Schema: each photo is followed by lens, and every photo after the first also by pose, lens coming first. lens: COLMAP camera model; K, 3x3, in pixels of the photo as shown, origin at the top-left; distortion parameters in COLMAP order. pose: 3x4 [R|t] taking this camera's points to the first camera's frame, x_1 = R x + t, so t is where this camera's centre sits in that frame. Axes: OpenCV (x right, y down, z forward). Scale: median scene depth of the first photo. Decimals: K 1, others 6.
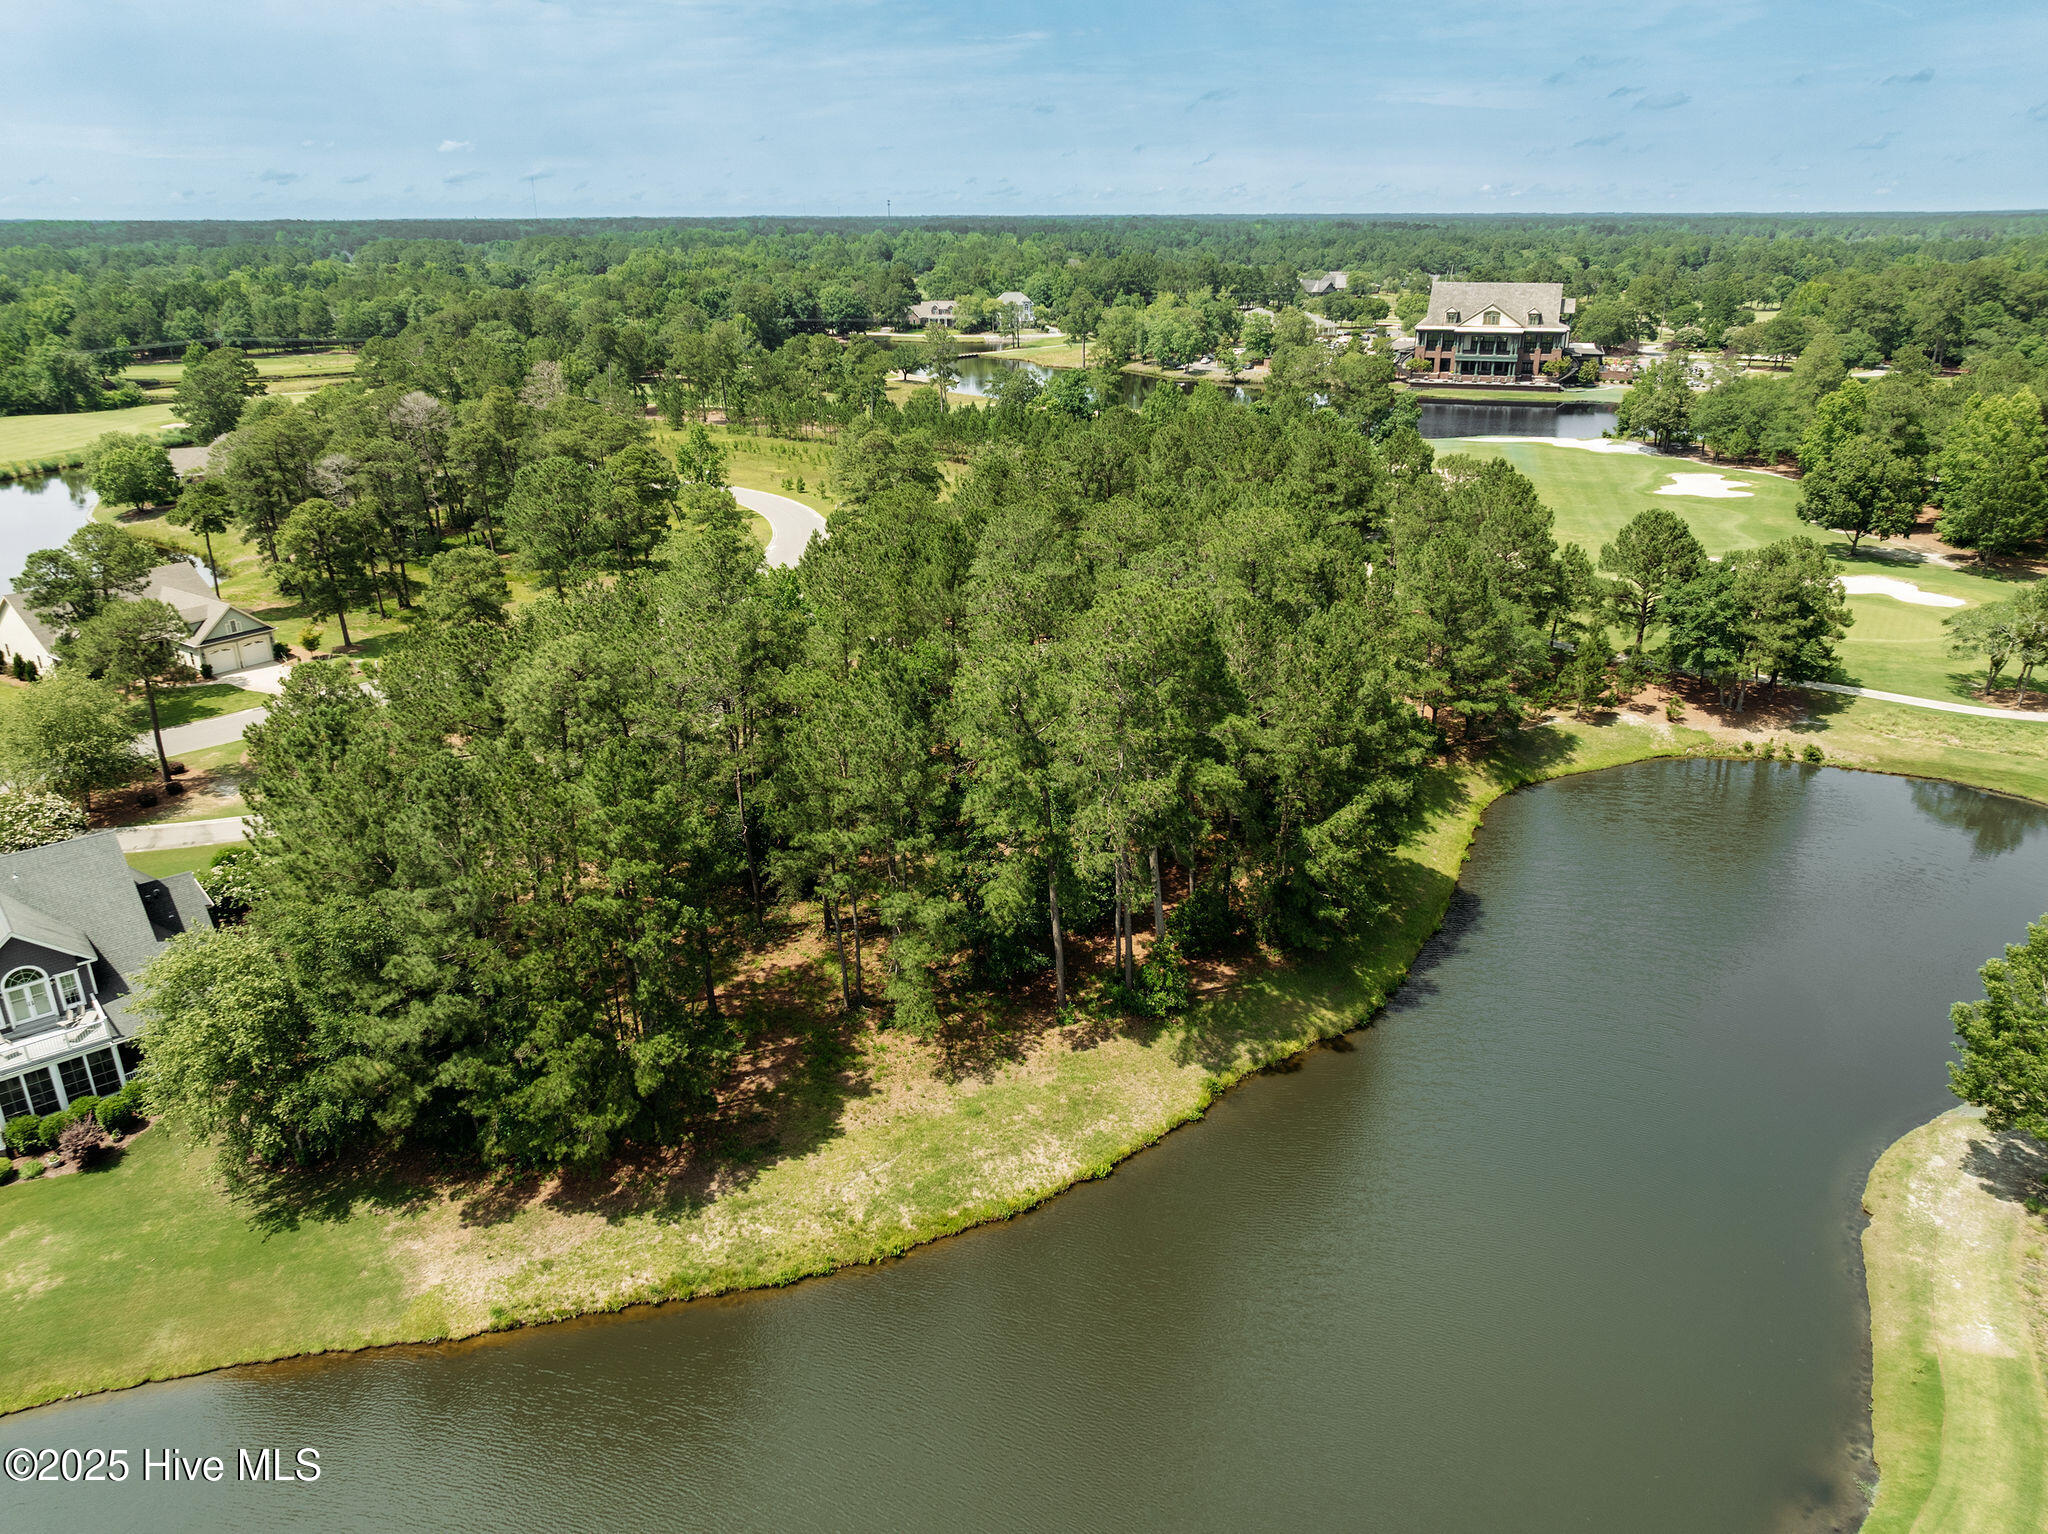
lens RADIAL K [[1439.5, 0, 1024.0], [0, 1439.5, 767.0], [0, 0, 1]] dist [-0.005348, -0.002274]
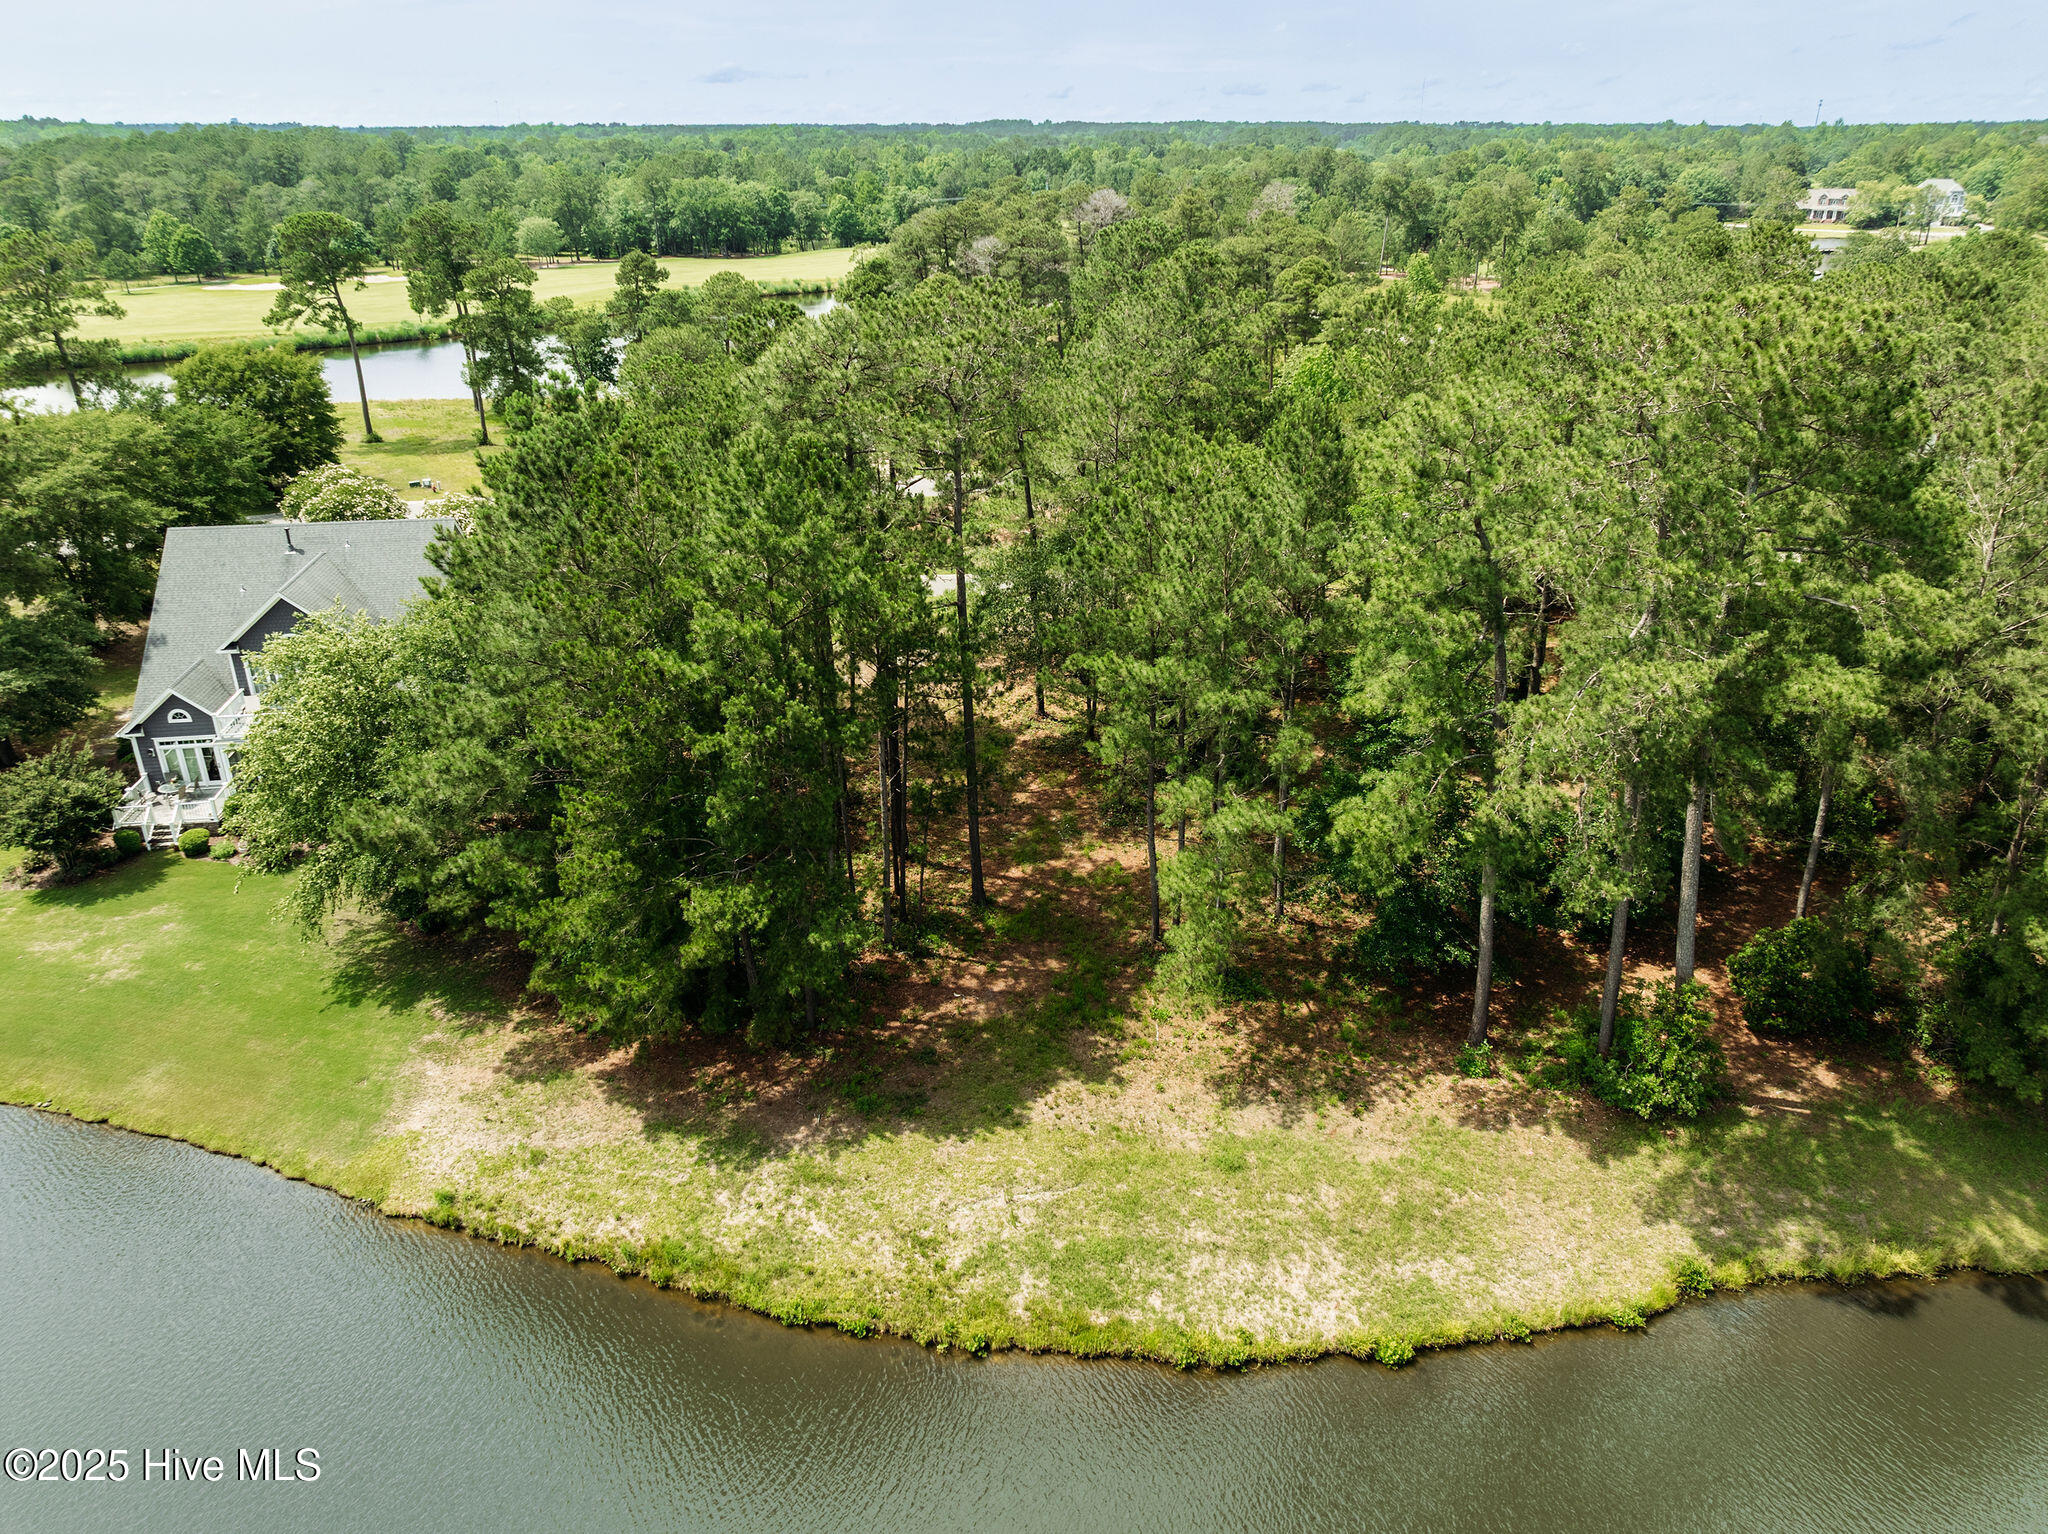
lens RADIAL K [[1457.9, 0, 1024.0], [0, 1457.9, 767.0], [0, 0, 1]] dist [-0.031397, 0.043463]
pose [[0.848130, 0.224261, -0.479981, 0.140378], [-0.200847, 0.974464, 0.100399, 0.036290], [0.490240, 0.011252, 0.871515, 0.424172]]
